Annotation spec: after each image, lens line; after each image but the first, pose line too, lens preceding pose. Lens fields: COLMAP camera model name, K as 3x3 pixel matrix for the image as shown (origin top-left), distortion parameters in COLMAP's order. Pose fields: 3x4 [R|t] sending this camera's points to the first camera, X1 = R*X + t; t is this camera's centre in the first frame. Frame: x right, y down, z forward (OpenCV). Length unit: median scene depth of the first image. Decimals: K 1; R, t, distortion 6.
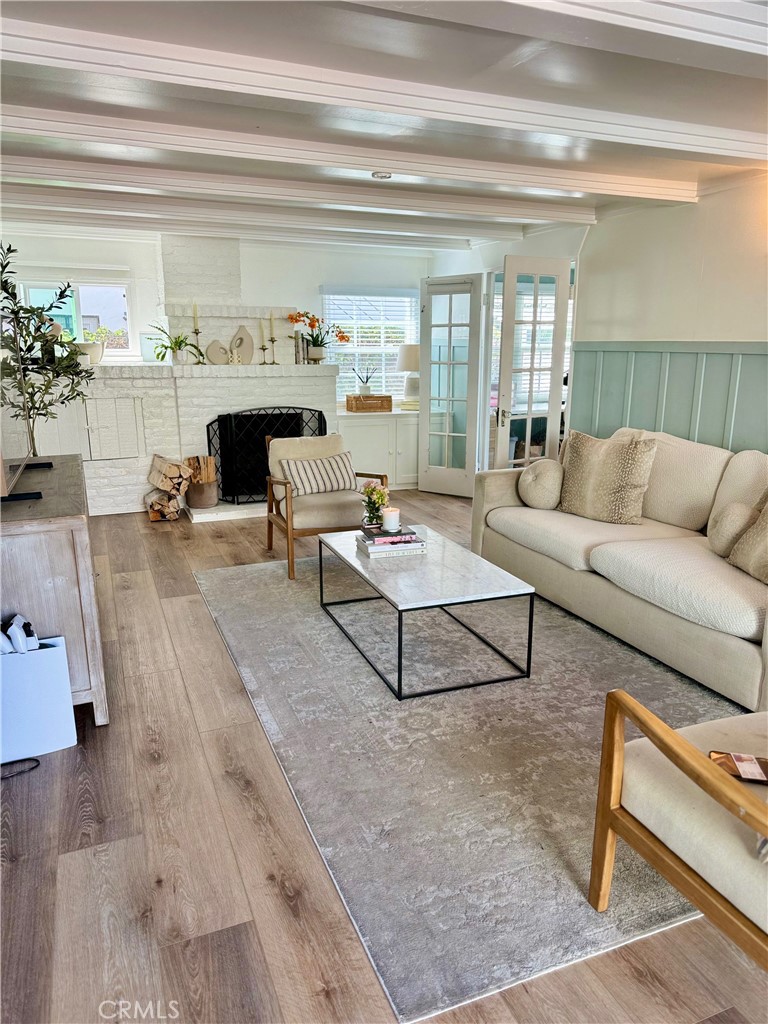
lens RADIAL K [[712.9, 0, 384.0], [0, 712.9, 512.0], [0, 0, 1]] dist [0.127905, -0.251939]
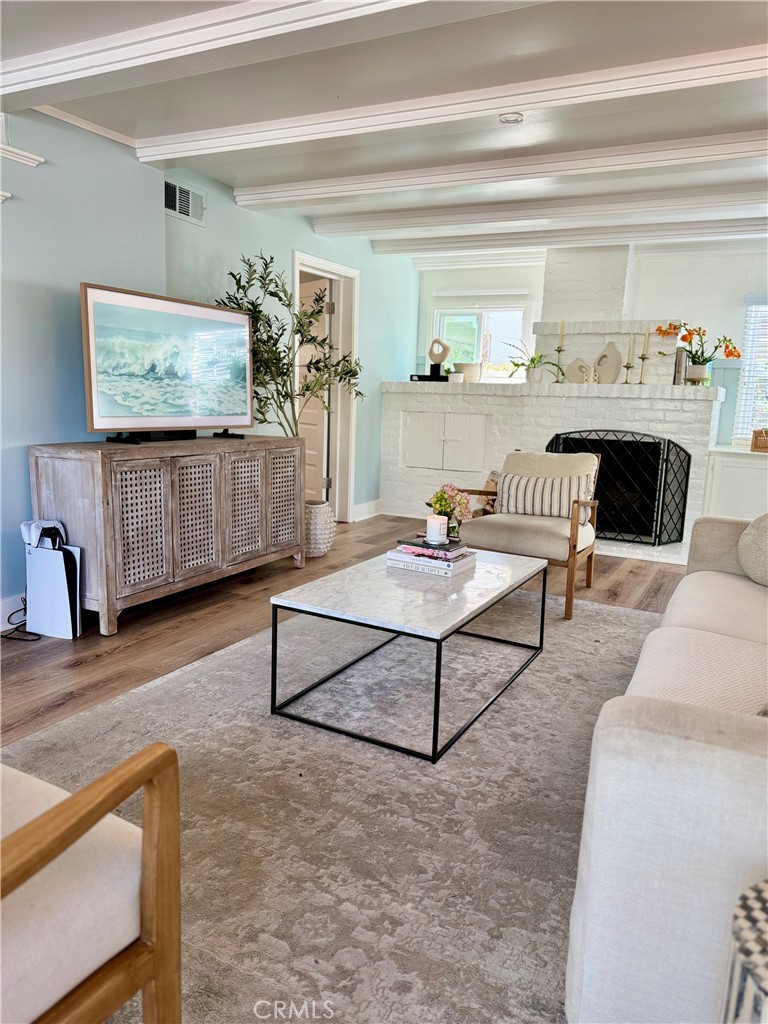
lens RADIAL K [[712.9, 0, 384.0], [0, 712.9, 512.0], [0, 0, 1]] dist [0.127905, -0.251939]
pose [[0.645387, 0.145115, -0.749945, 0.543481], [-0.207920, 0.978091, 0.010330, -0.004309], [0.735014, 0.149262, 0.661419, 0.385171]]
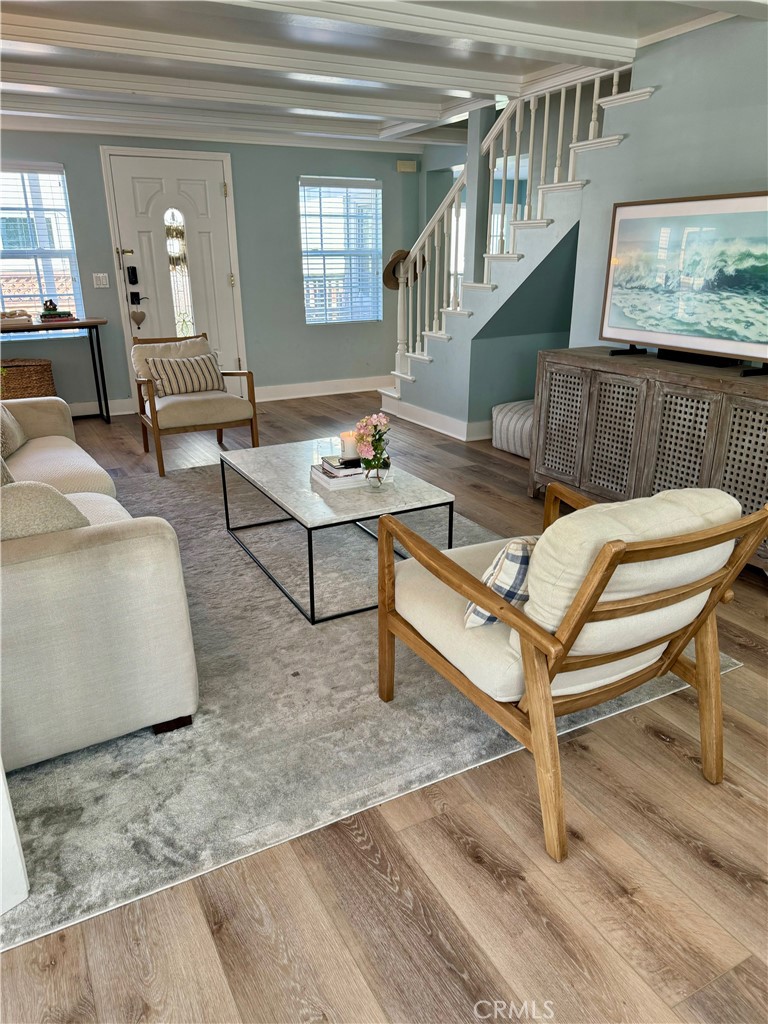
lens RADIAL K [[712.9, 0, 384.0], [0, 712.9, 512.0], [0, 0, 1]] dist [0.127905, -0.251939]
pose [[-0.993526, 0.035752, -0.107836, 0.073757], [-0.028123, 0.842256, 0.538344, -0.340048], [0.110072, 0.537891, -0.835797, 1.599465]]
